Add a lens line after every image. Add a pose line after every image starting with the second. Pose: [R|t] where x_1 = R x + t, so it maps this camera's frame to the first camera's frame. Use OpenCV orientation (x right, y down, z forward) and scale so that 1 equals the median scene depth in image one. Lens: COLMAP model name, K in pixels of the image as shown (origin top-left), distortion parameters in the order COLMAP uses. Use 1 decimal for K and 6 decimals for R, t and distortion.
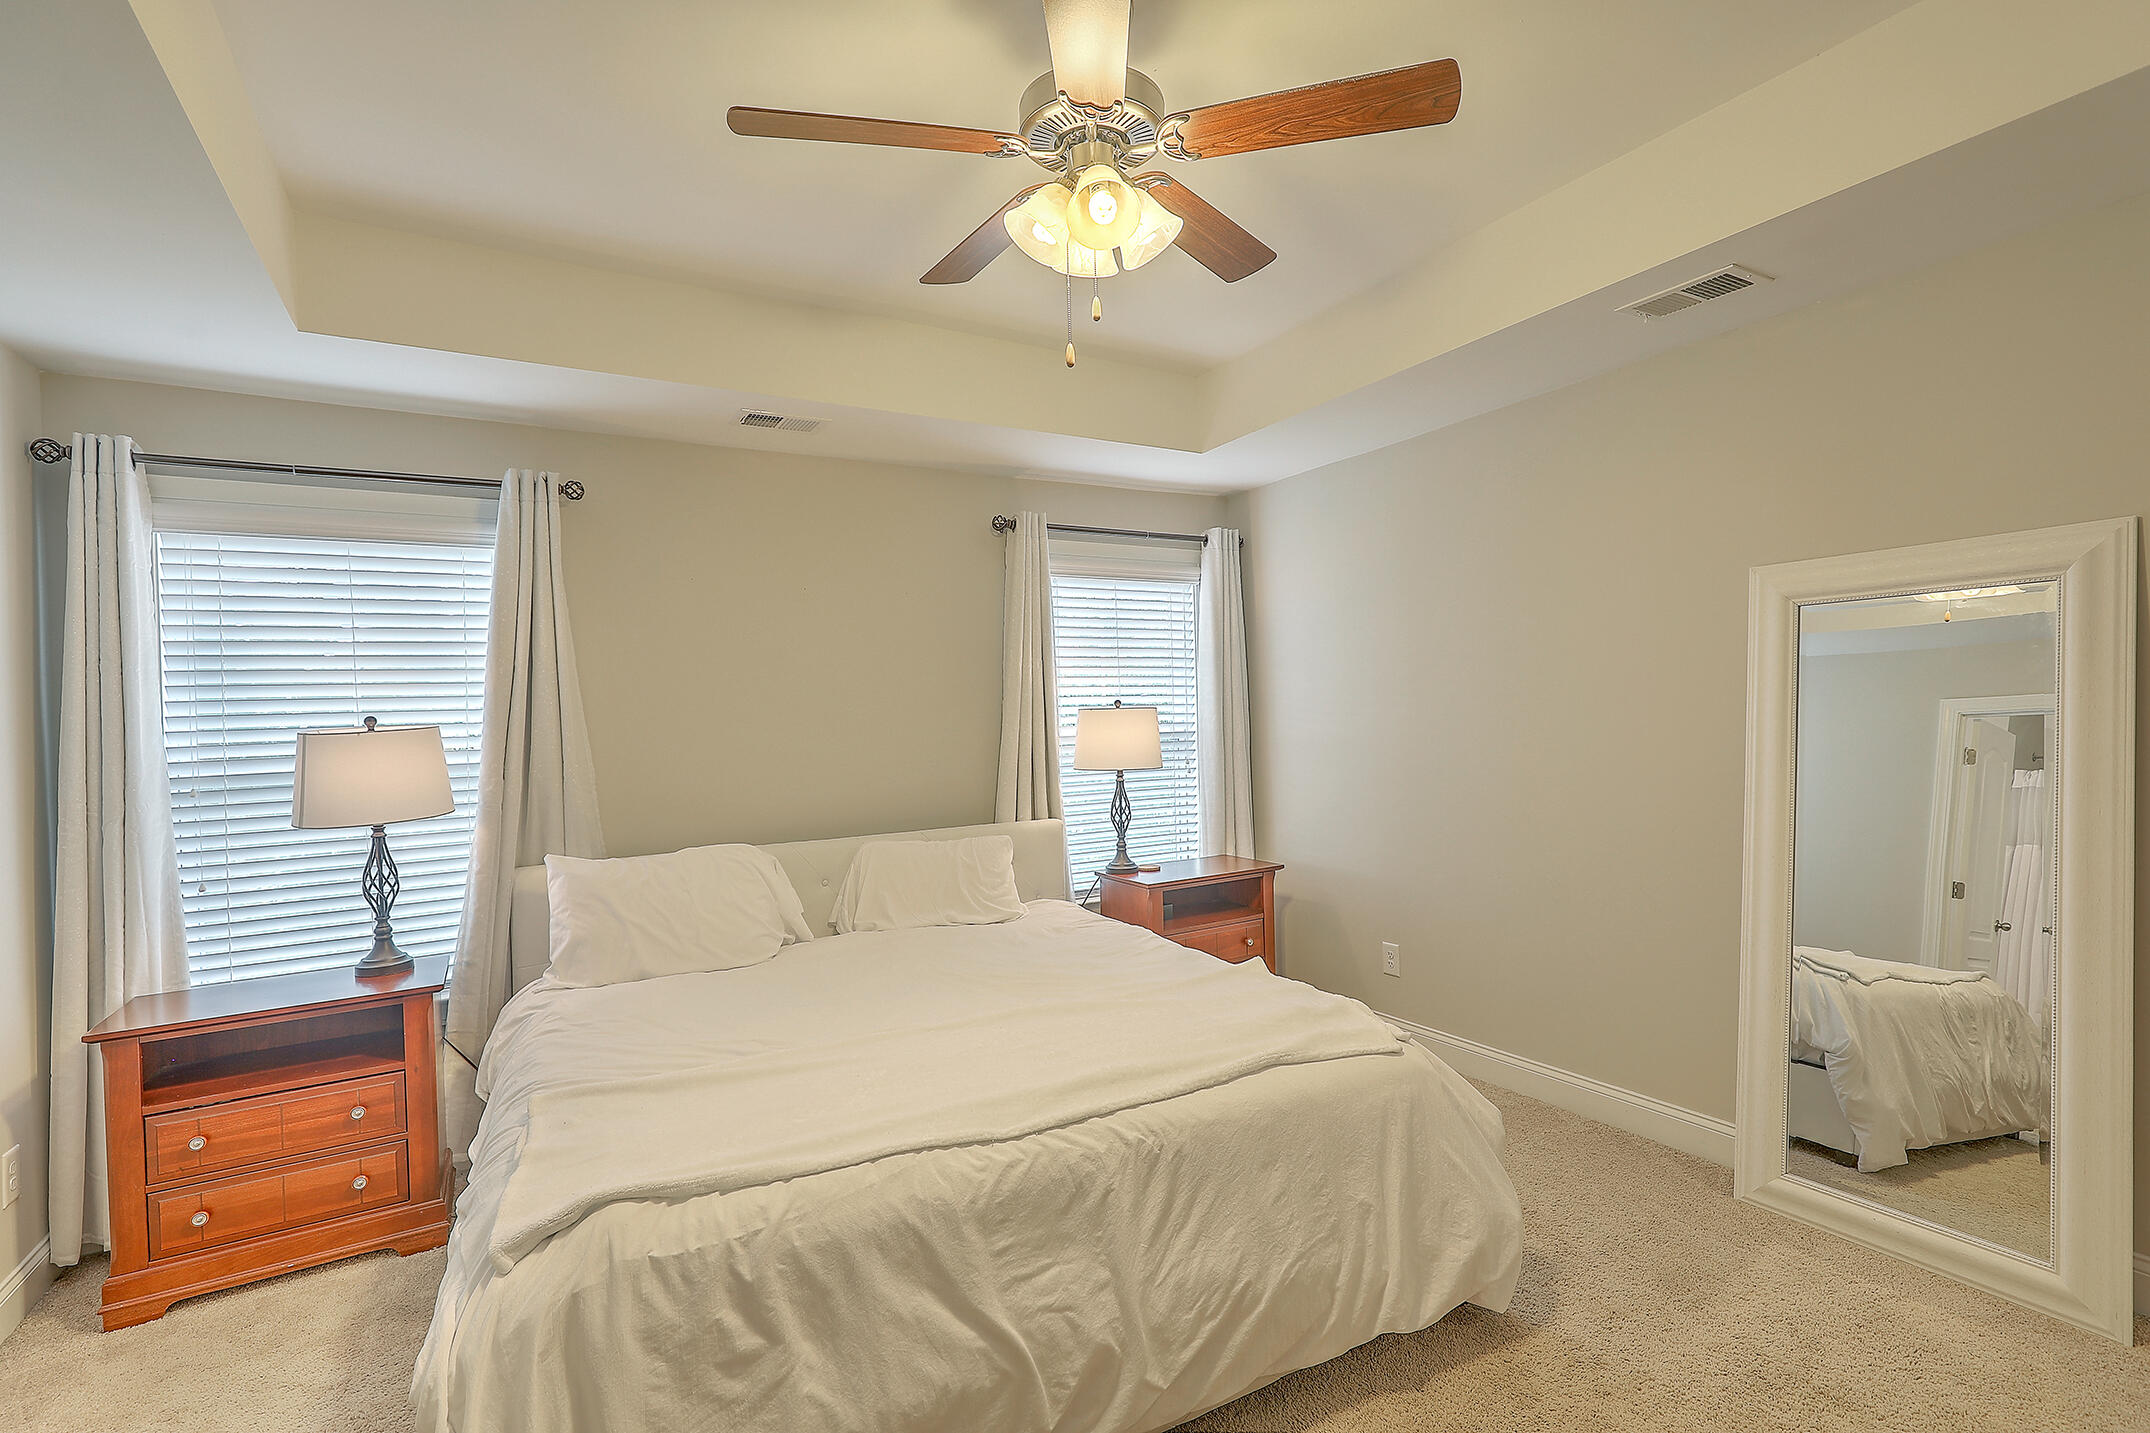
lens RADIAL K [[986.3, 0, 1066.3], [0, 986.3, 734.8], [0, 0, 1]] dist [0.000833, -0.000113]
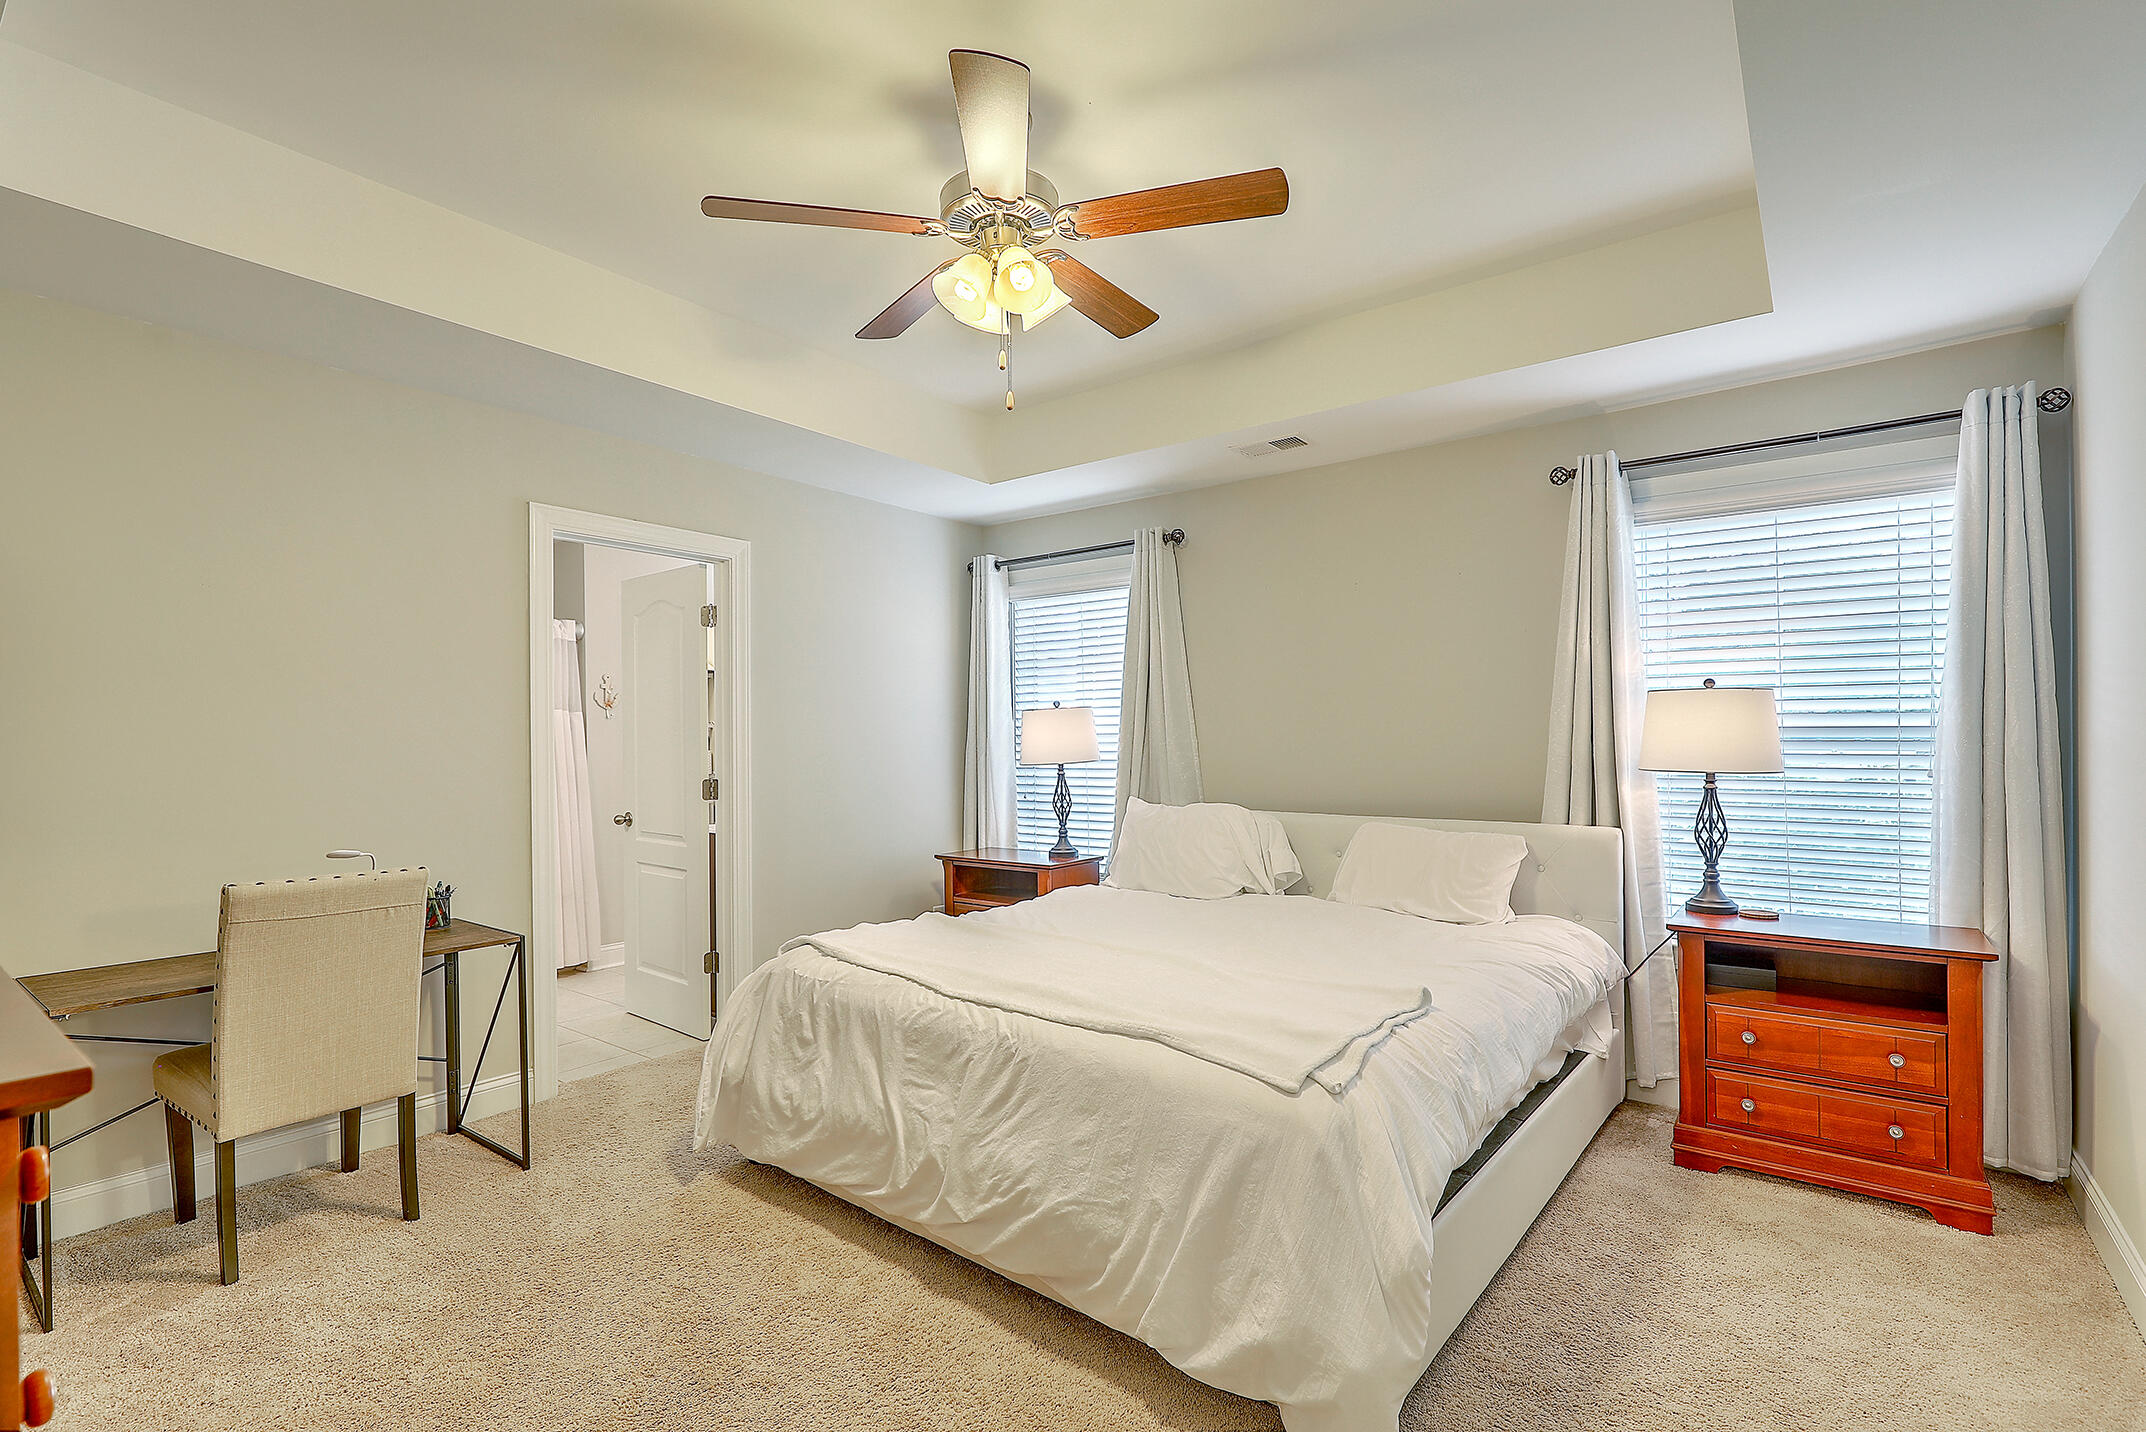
lens RADIAL K [[984.4, 0, 1064.3], [0, 984.4, 734.3], [0, 0, 1]] dist [0.000833, -0.000113]
pose [[0.366864, 0.028066, -0.929851, 1.179812], [-0.024148, 0.999495, 0.020641, 0.005869], [0.929961, 0.014881, 0.367356, 0.581822]]
